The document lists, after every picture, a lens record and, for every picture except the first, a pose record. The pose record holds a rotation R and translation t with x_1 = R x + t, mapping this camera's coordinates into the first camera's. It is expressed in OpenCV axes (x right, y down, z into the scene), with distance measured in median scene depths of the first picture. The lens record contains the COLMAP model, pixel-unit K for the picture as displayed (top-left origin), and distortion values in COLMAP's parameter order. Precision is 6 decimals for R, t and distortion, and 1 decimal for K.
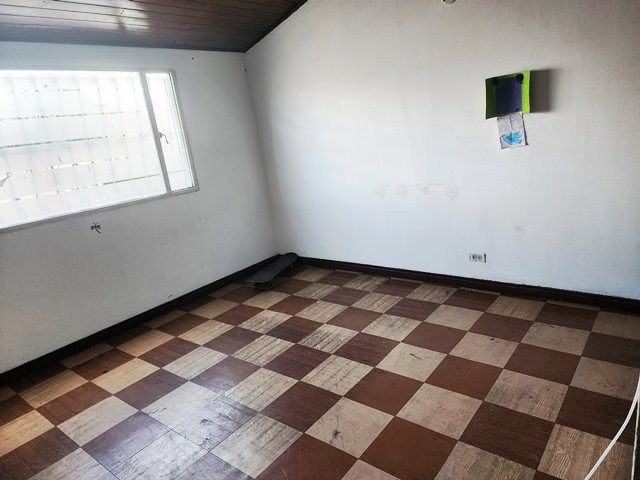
lens RADIAL K [[434.9, 0, 320.0], [0, 434.9, 240.0], [0, 0, 1]] dist [0.051603, -0.055742]
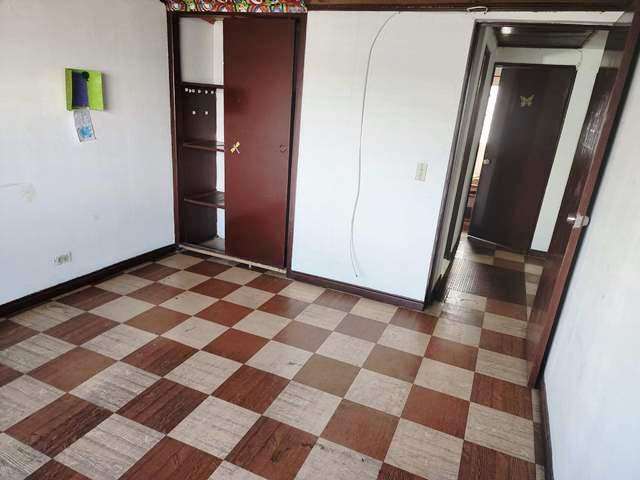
lens RADIAL K [[434.9, 0, 320.0], [0, 434.9, 240.0], [0, 0, 1]] dist [0.051603, -0.055742]
pose [[-0.267747, -0.183252, 0.945902, -0.749475], [0.219238, 0.944405, 0.245019, -0.121243], [-0.938214, 0.272981, -0.212685, 0.762963]]
